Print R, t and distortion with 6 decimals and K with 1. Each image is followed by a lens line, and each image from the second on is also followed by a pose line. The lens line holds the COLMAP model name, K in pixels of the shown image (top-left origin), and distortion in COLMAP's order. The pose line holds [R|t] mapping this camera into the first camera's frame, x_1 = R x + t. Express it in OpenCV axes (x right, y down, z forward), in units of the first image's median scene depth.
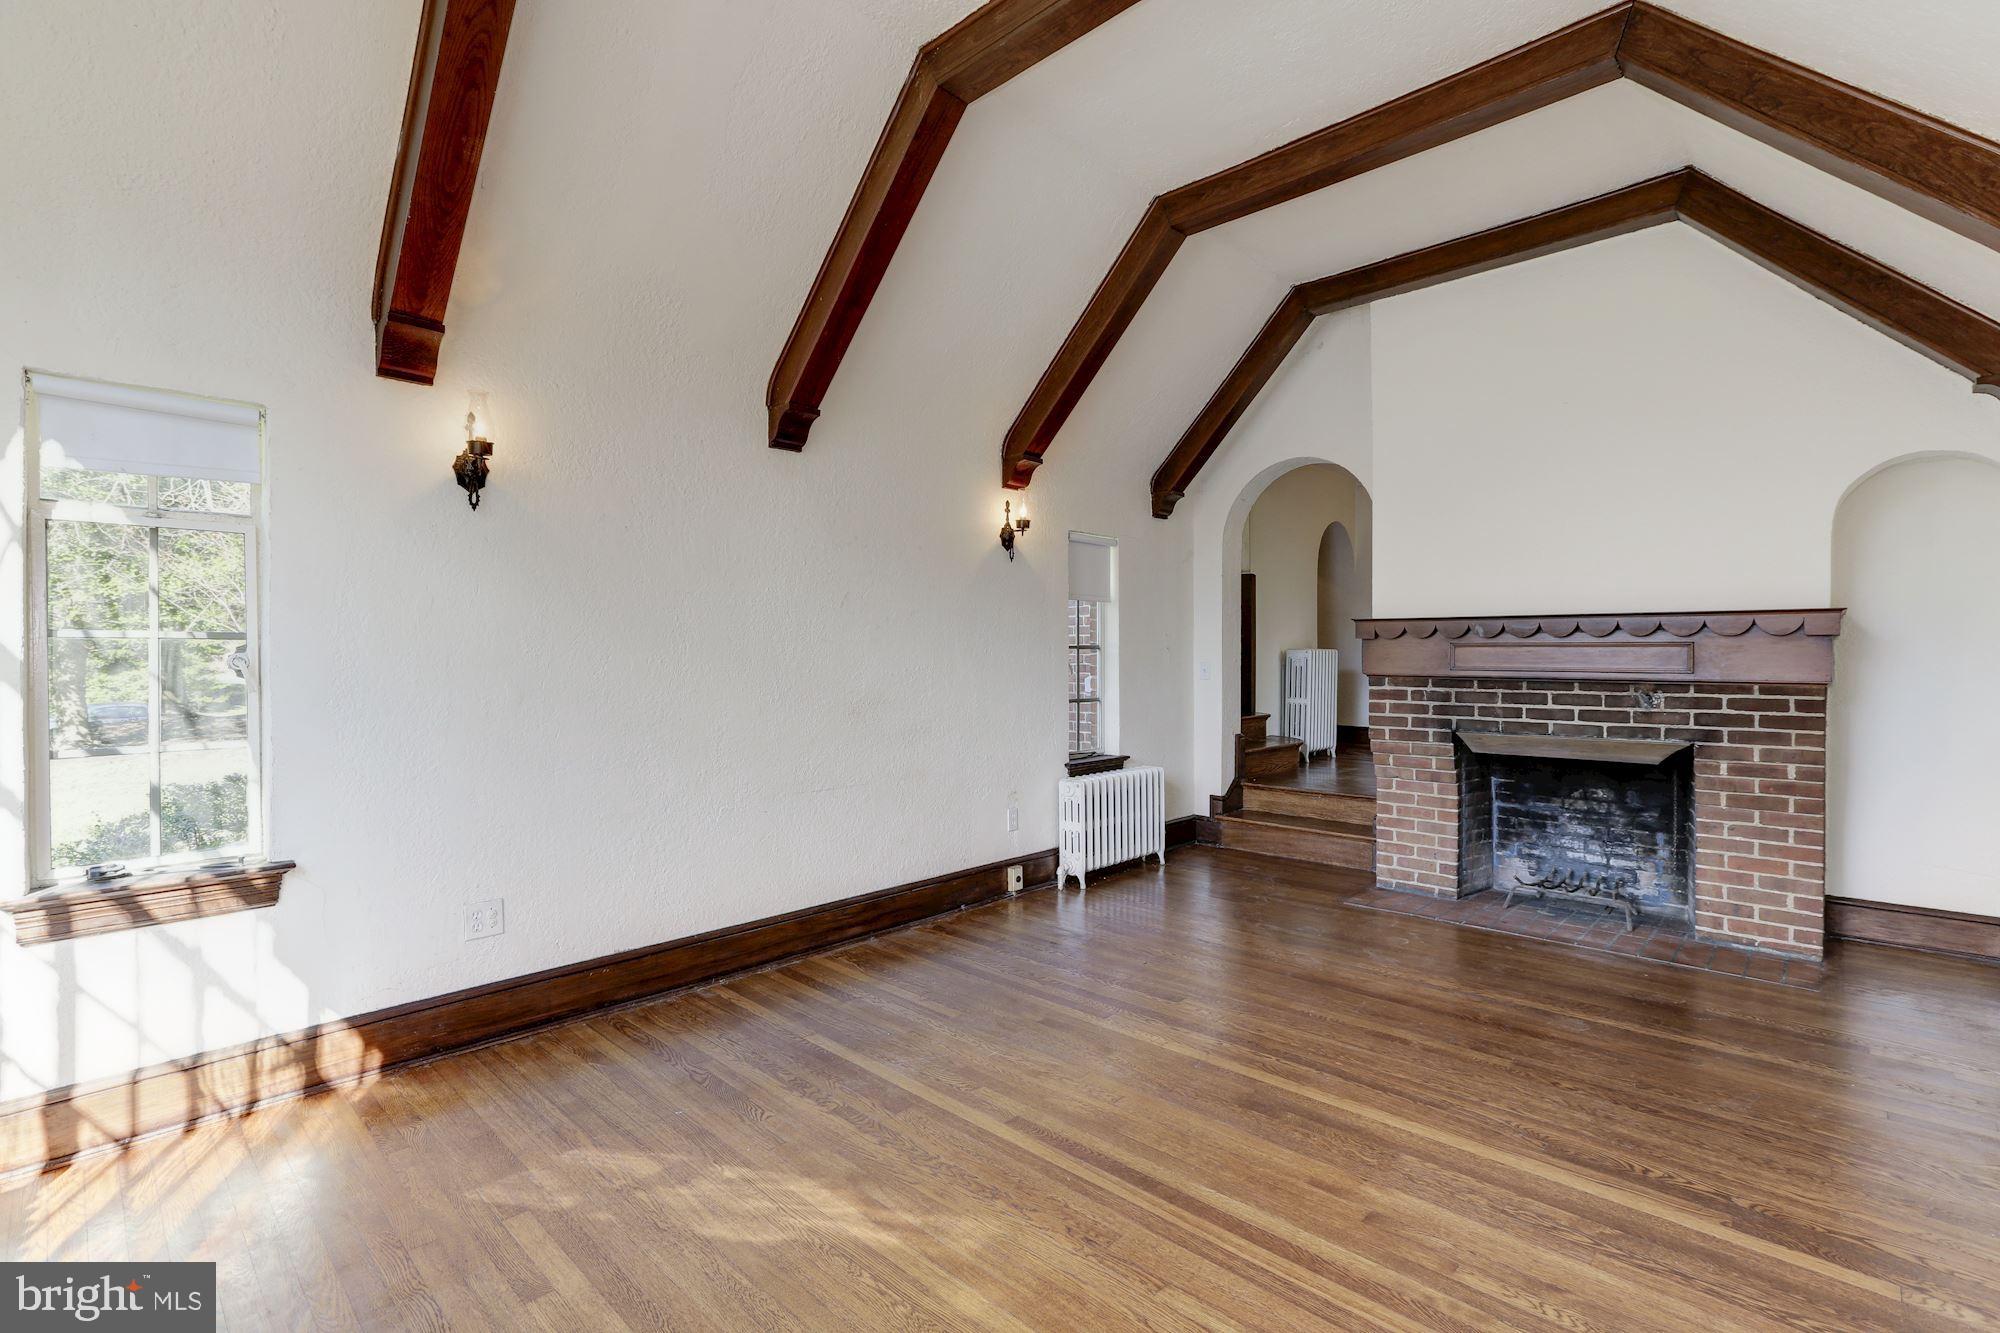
lens RADIAL K [[905.3, 0, 992.6], [0, 905.3, 658.3], [0, 0, 1]] dist [-0.030724, 0.013906]
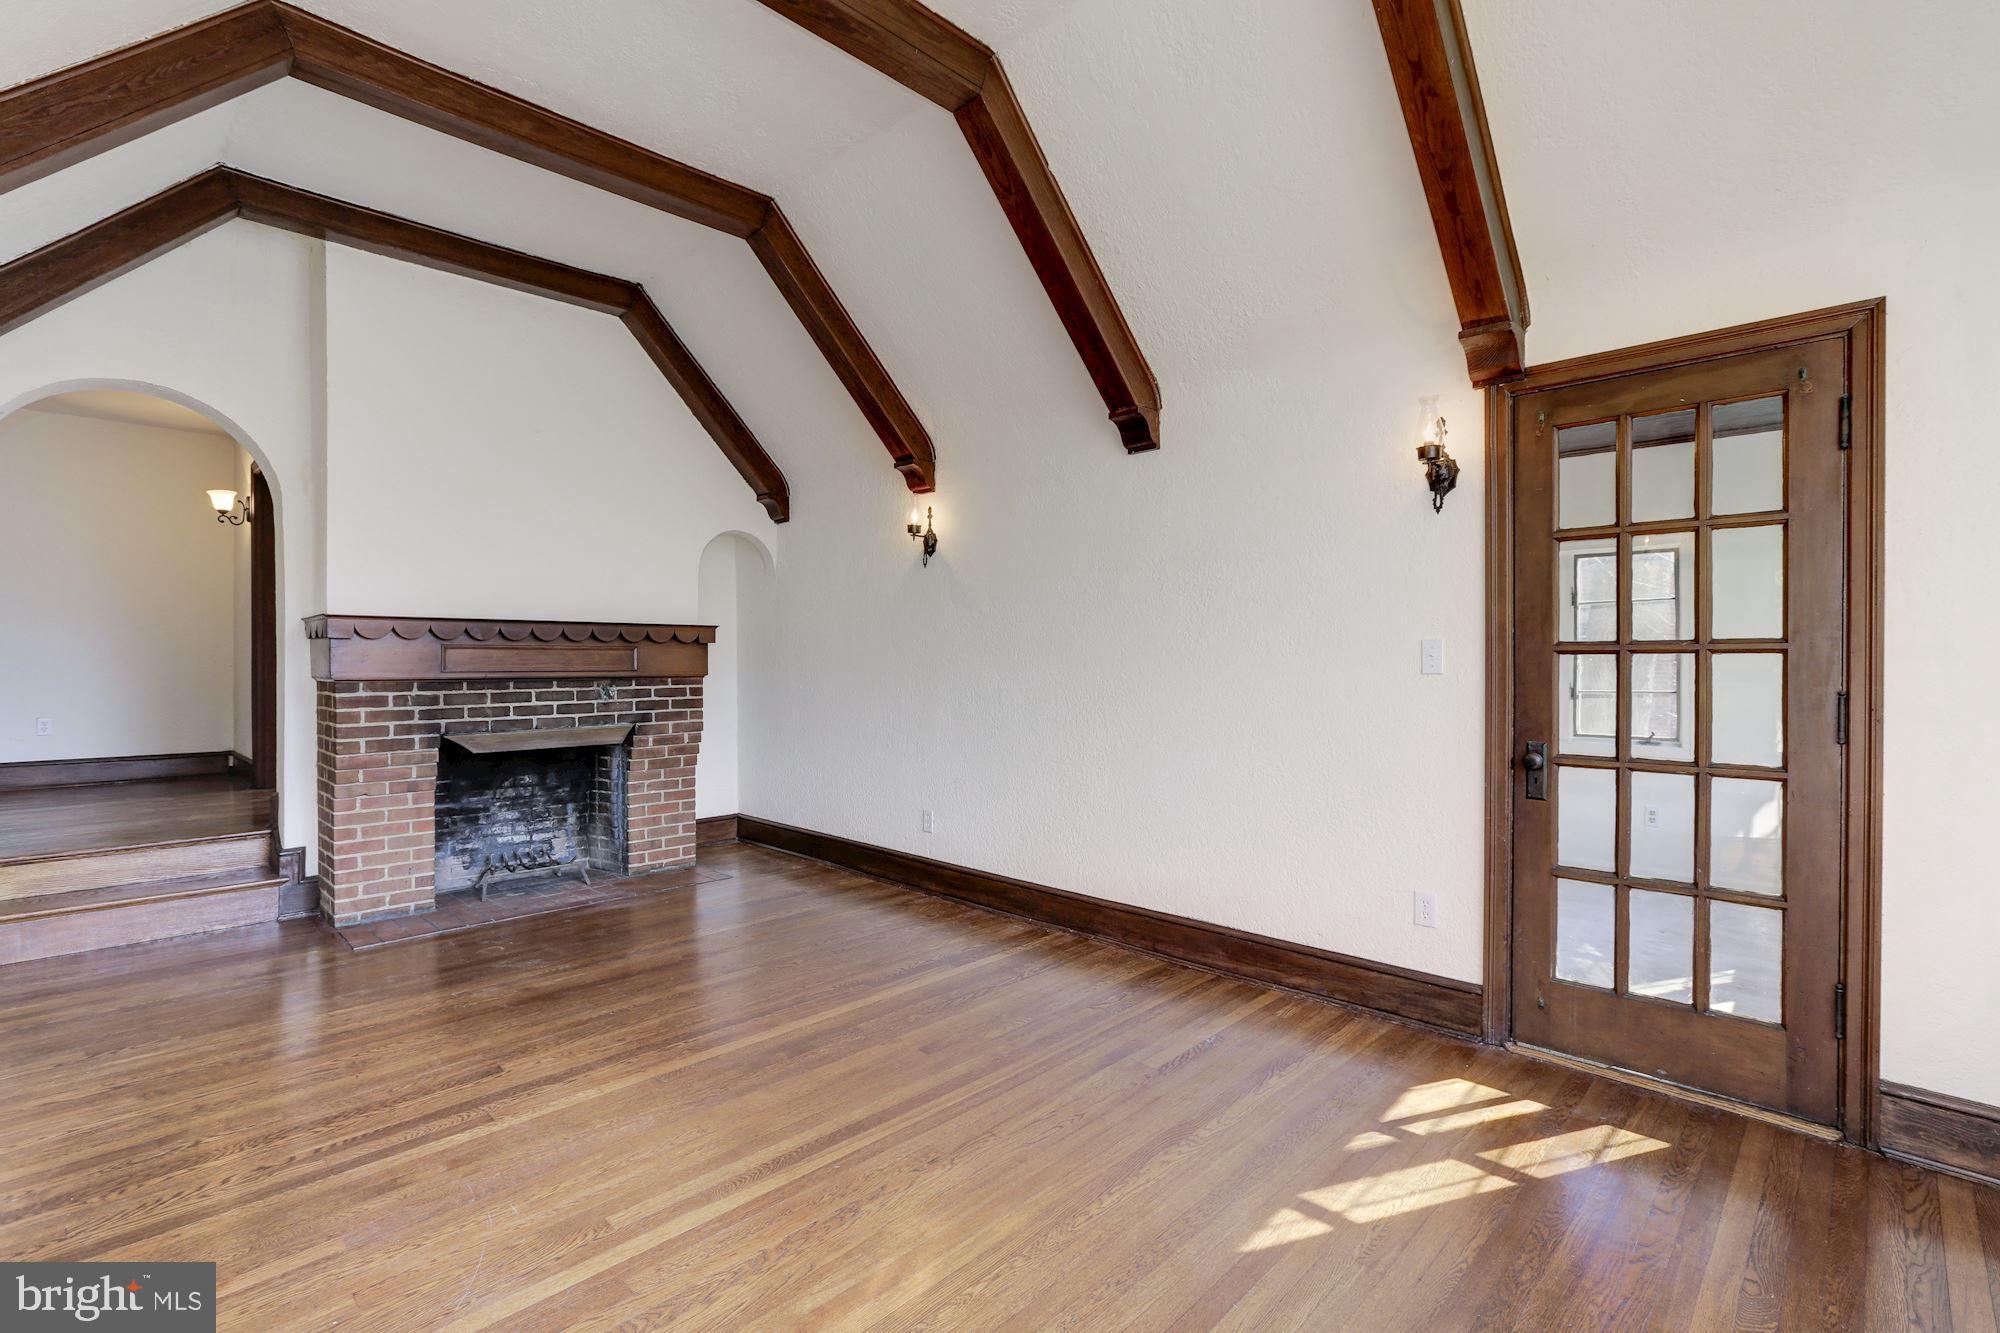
lens RADIAL K [[905.3, 0, 1002.1], [0, 905.3, 663.2], [0, 0, 1]] dist [-0.030724, 0.013906]
pose [[0.009194, -0.005829, 0.999941, -0.464484], [0.004835, 0.999972, 0.005785, 0.000722], [-0.999946, 0.004781, 0.009222, 0.398294]]
